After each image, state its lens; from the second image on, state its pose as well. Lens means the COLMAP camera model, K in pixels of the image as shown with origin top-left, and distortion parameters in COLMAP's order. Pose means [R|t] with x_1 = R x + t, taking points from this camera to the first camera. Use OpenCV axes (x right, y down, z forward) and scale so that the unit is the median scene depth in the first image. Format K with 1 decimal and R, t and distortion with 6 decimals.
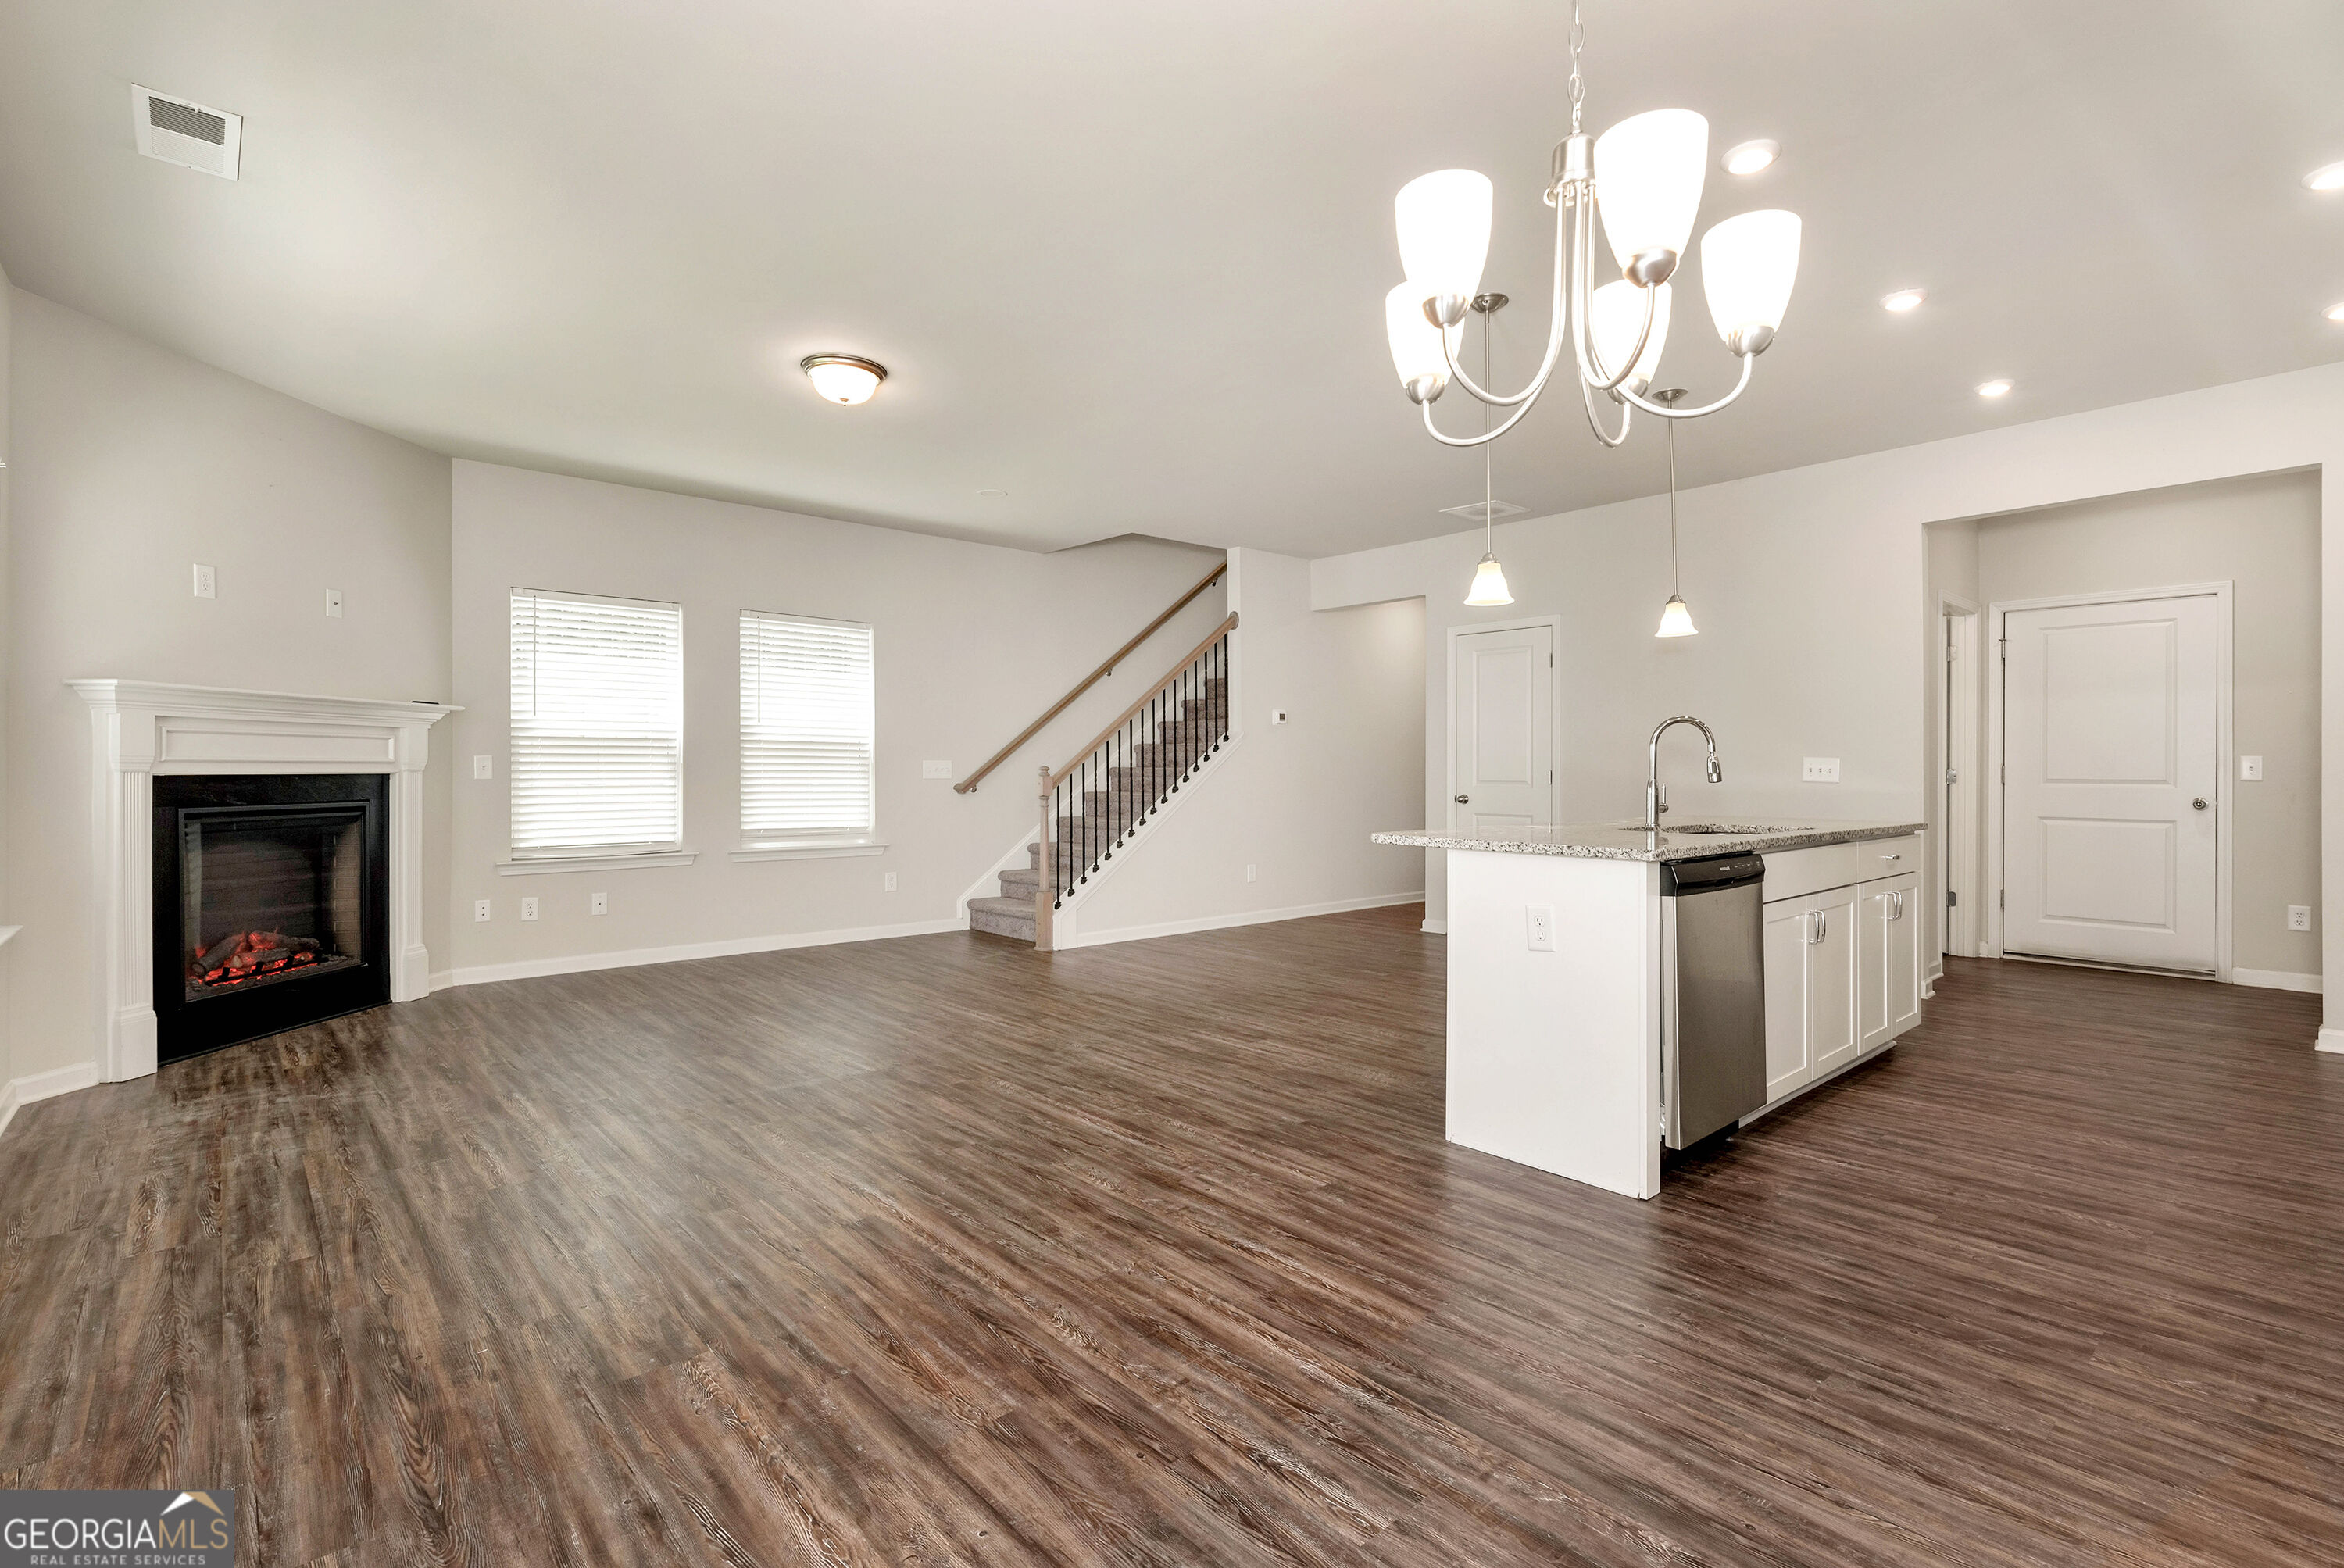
lens RADIAL K [[1095.7, 0, 1167.6], [0, 1095.7, 764.3], [0, 0, 1]] dist [0.012177, -0.001448]
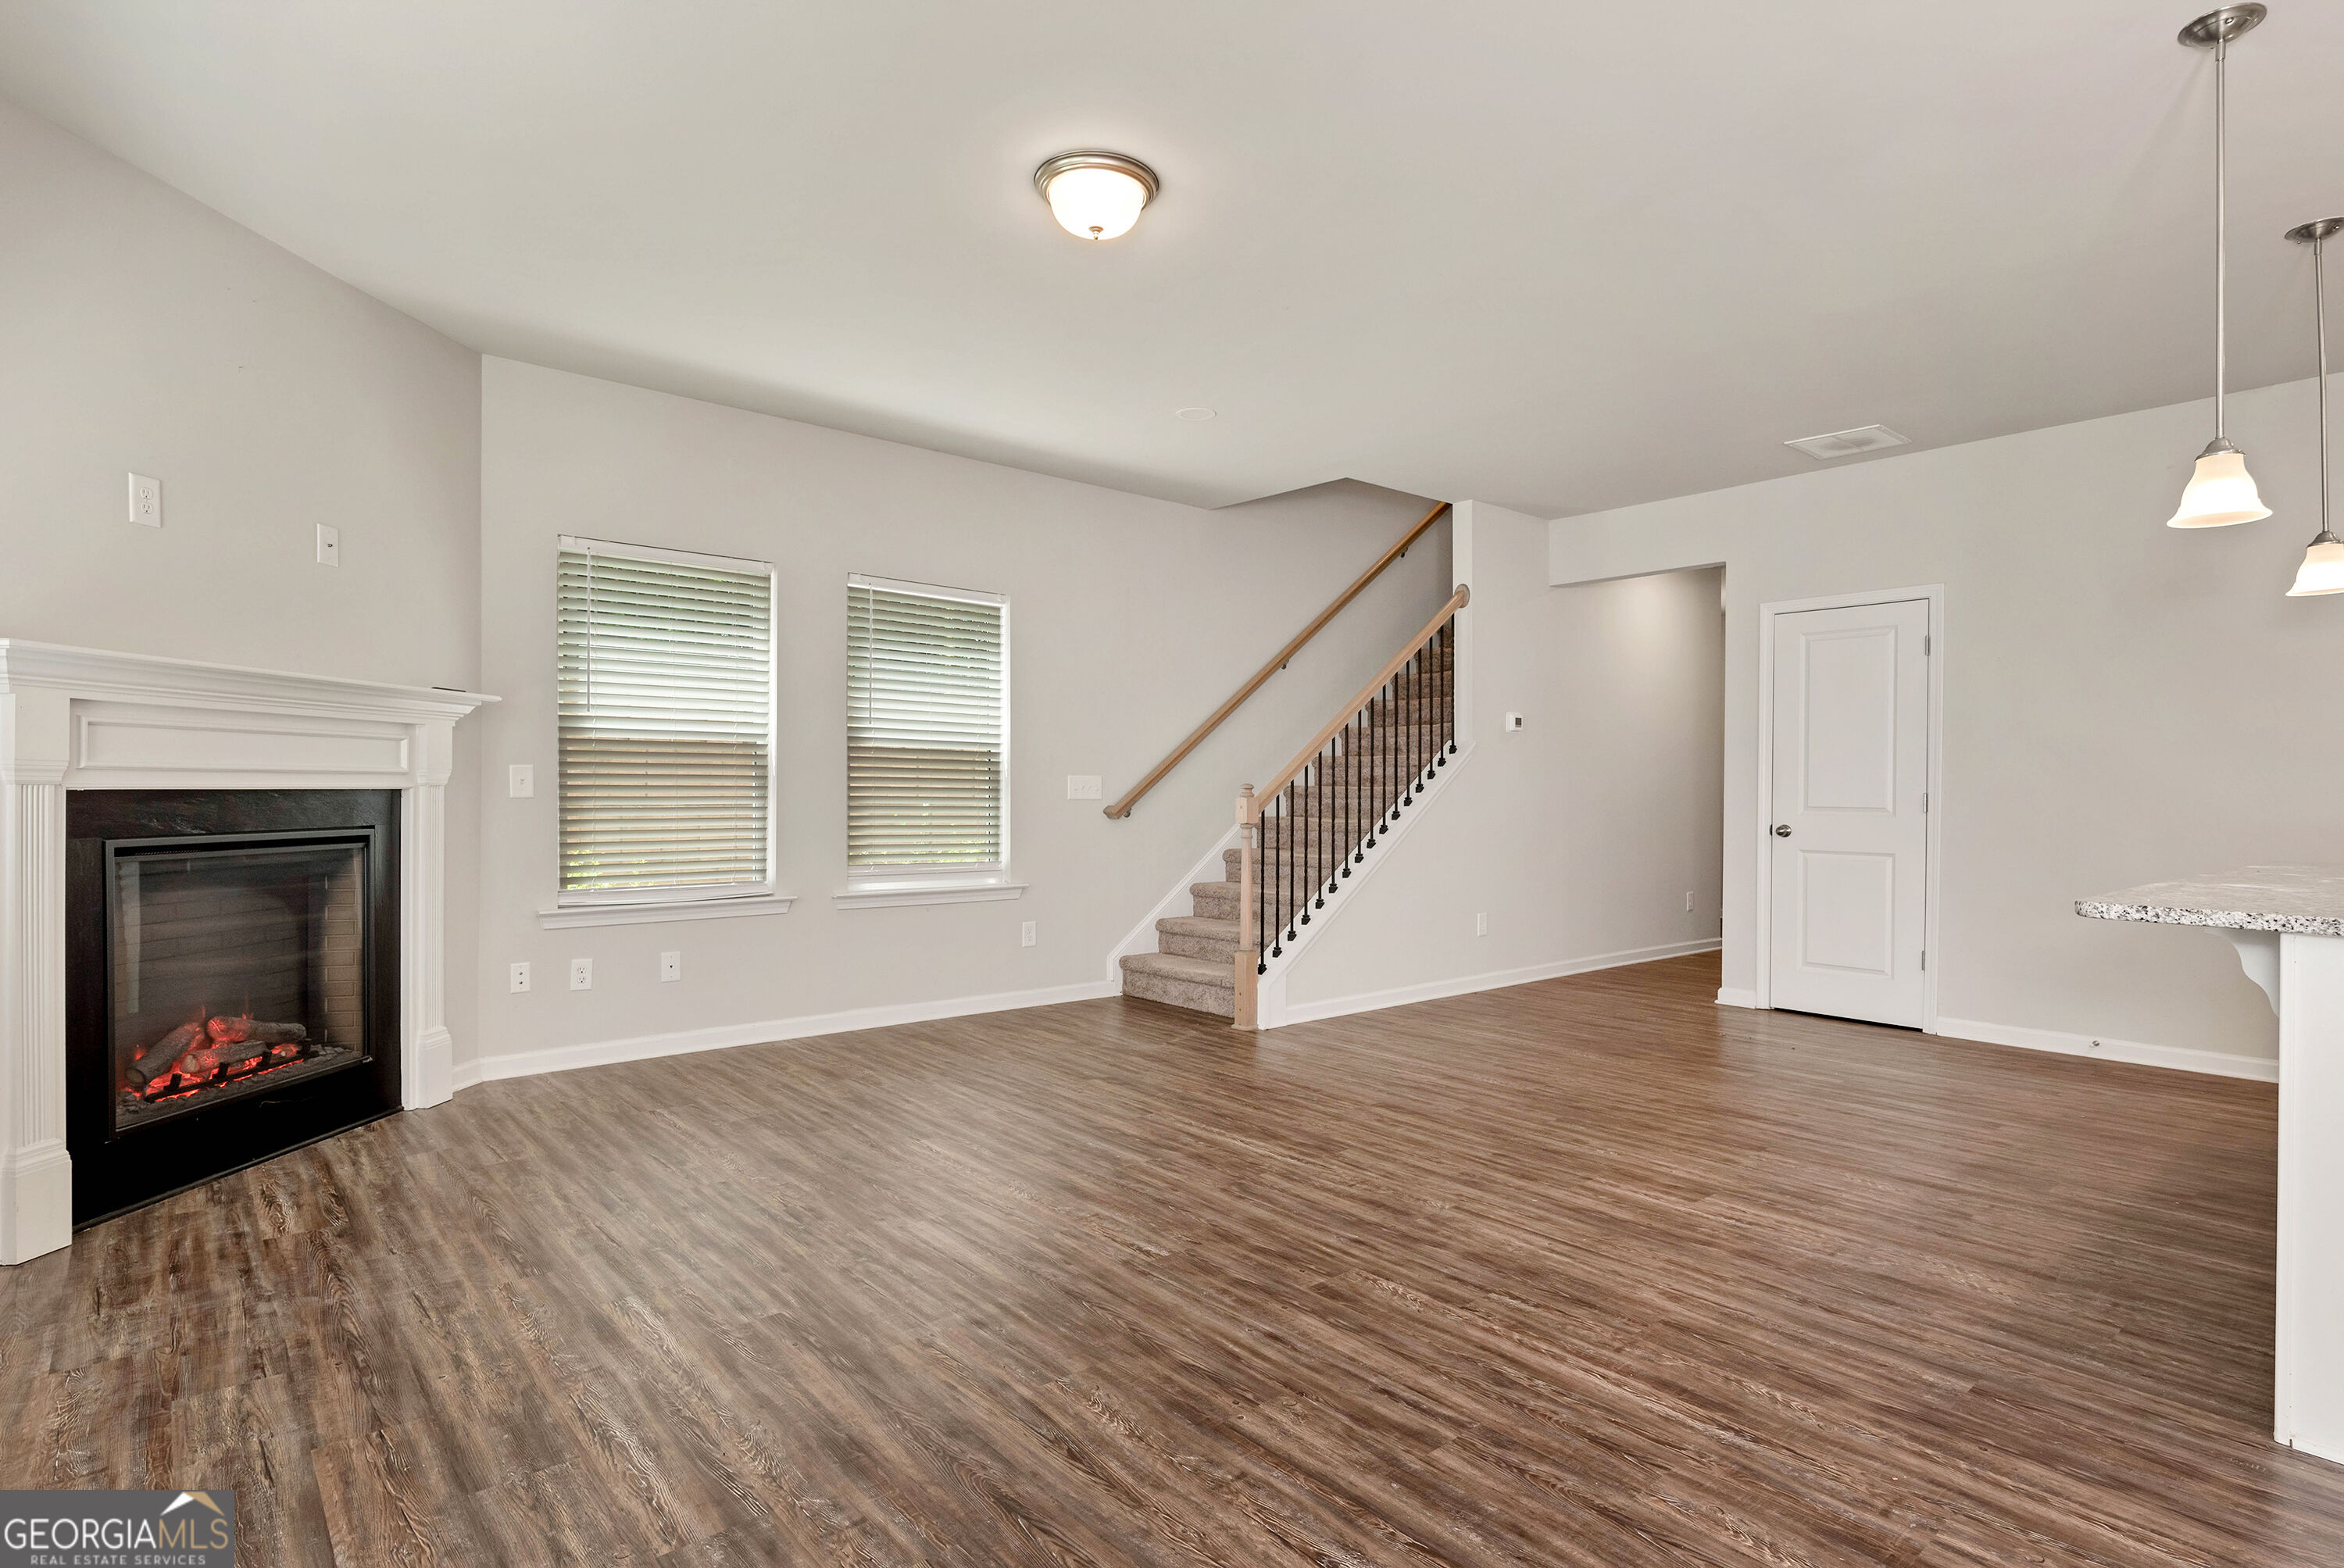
lens RADIAL K [[1195.9, 0, 1173.3], [0, 1195.9, 801.8], [0, 0, 1]] dist [0.004460, 0.002263]
pose [[0.999937, 0.006574, -0.009089, -0.252459], [-0.006420, 0.999838, 0.016788, 0.000669], [0.009198, -0.016729, 0.999818, 0.292993]]
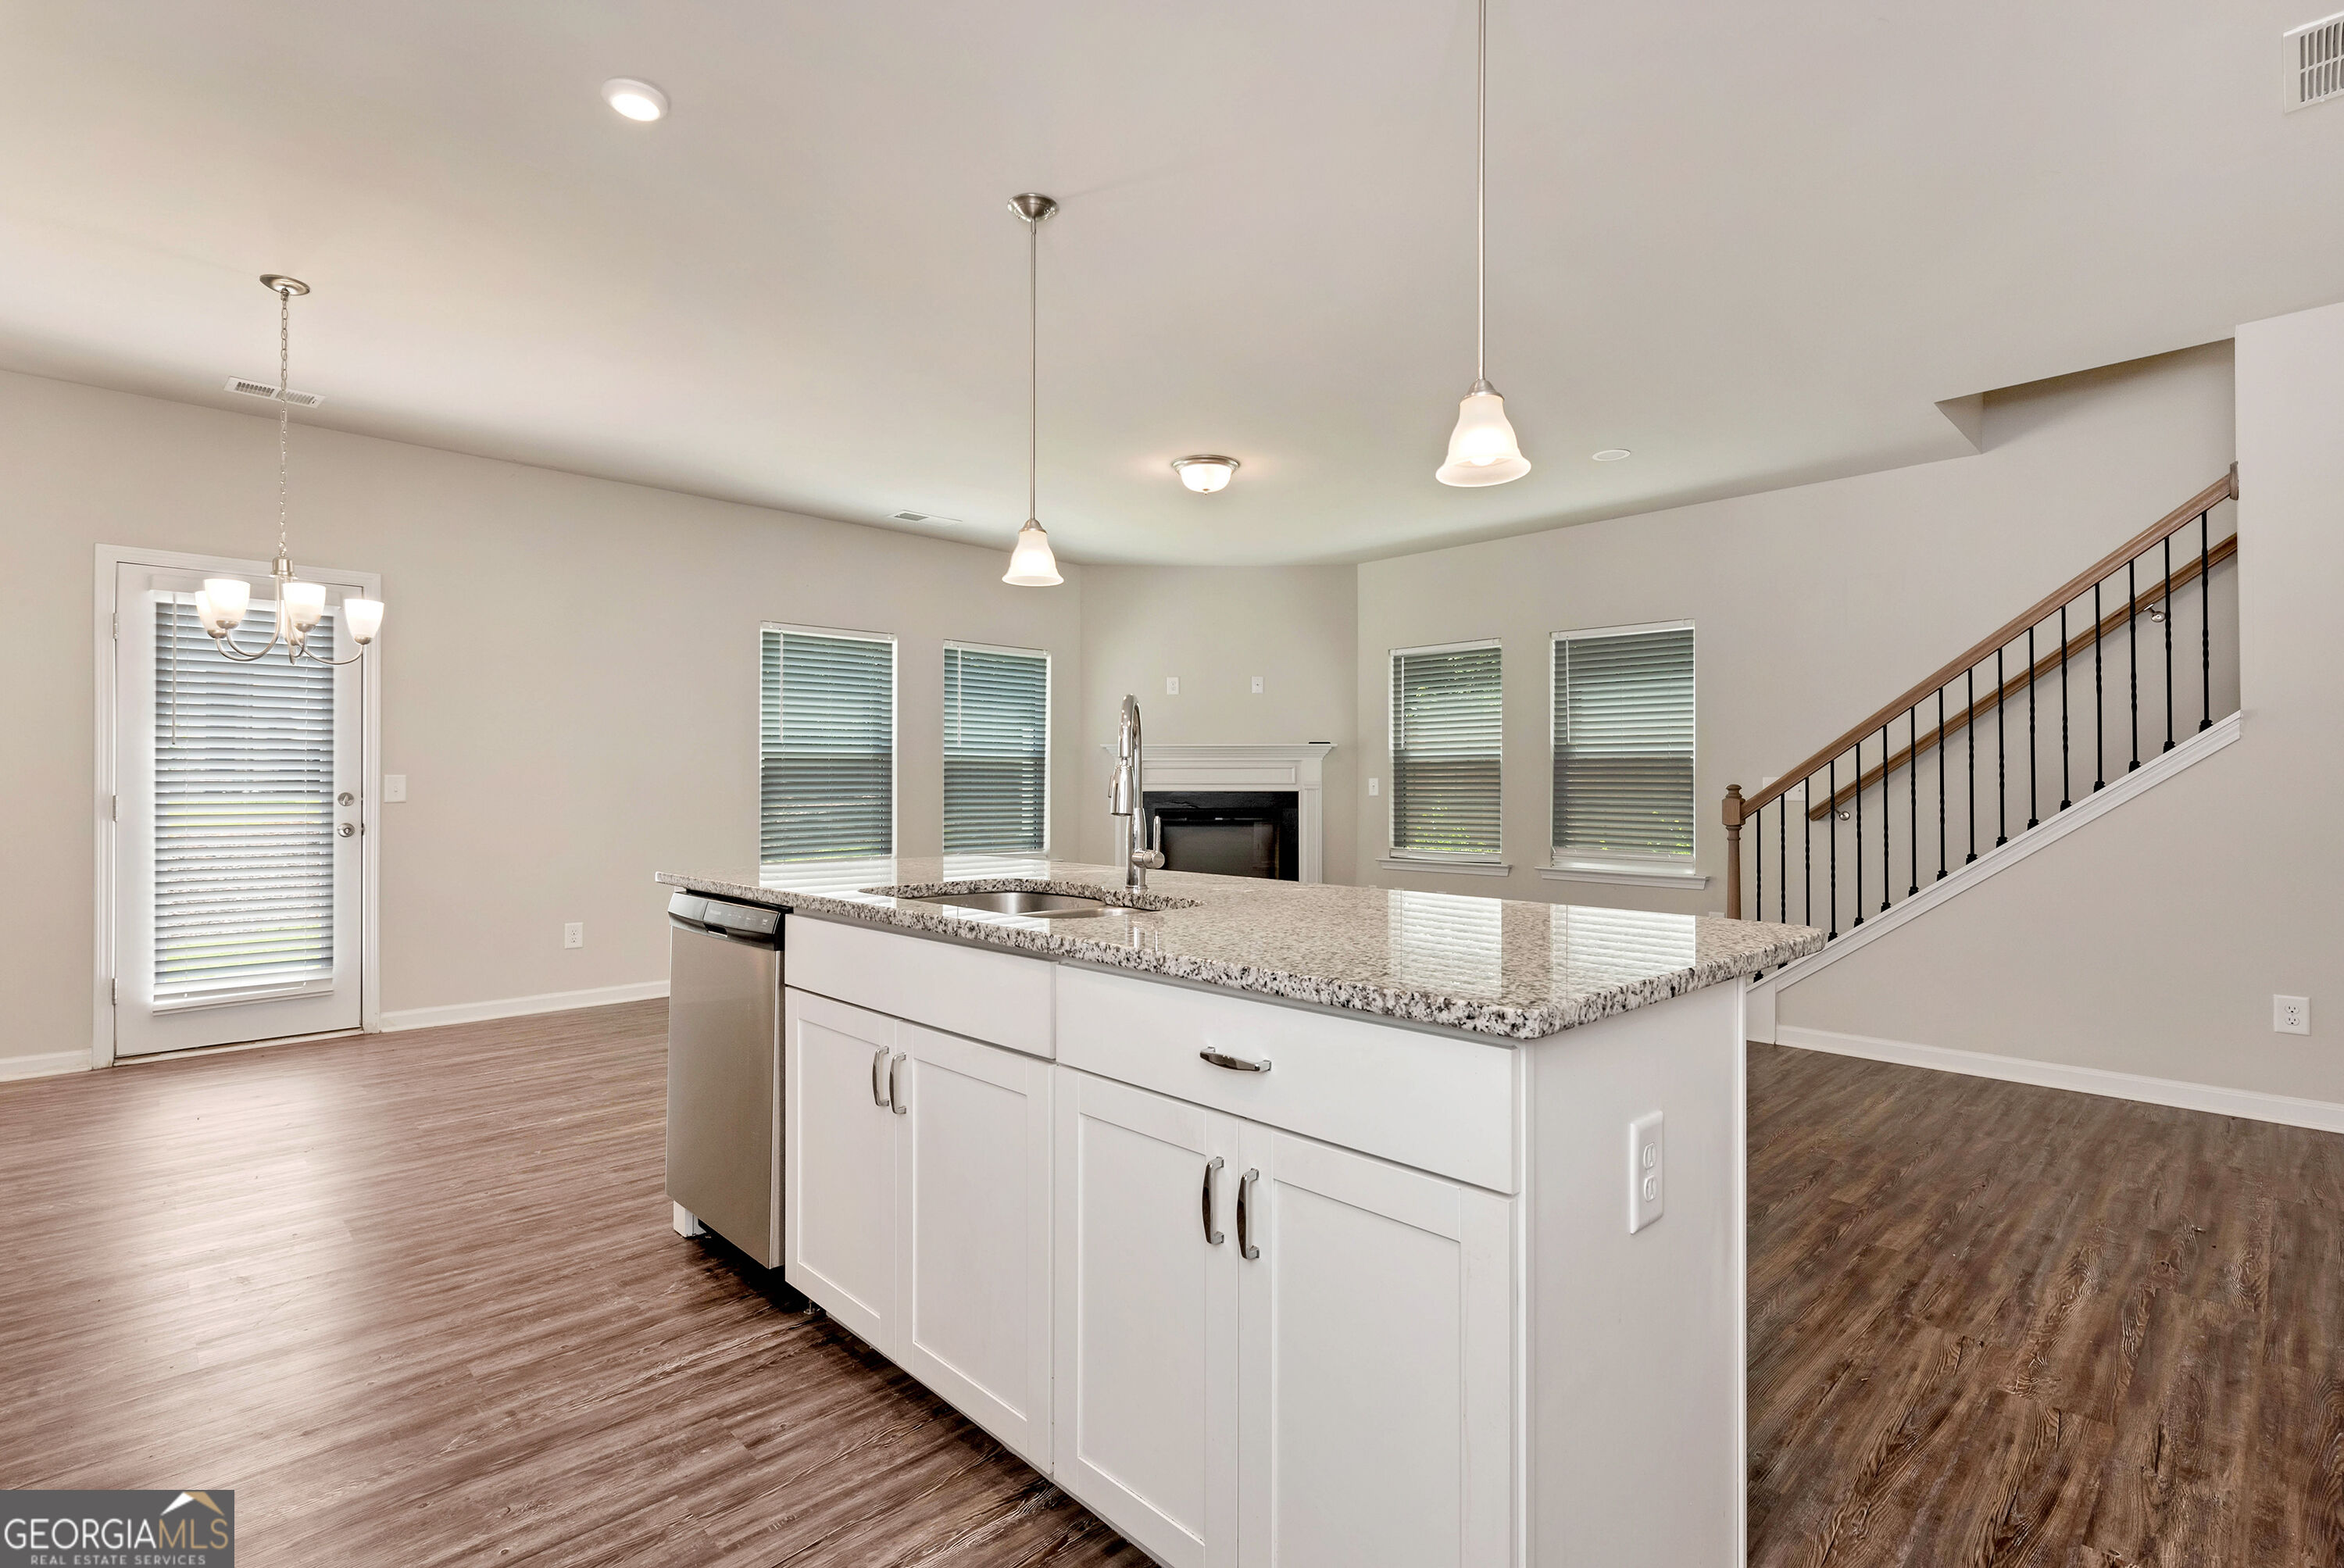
lens RADIAL K [[1095.7, 0, 1167.6], [0, 1095.7, 764.3], [0, 0, 1]] dist [0.012177, -0.001448]
pose [[0.032622, -0.022397, -0.999217, 0.996311], [0.004143, 0.999743, -0.022274, 0.005550], [0.999459, -0.003413, 0.032706, 0.977700]]
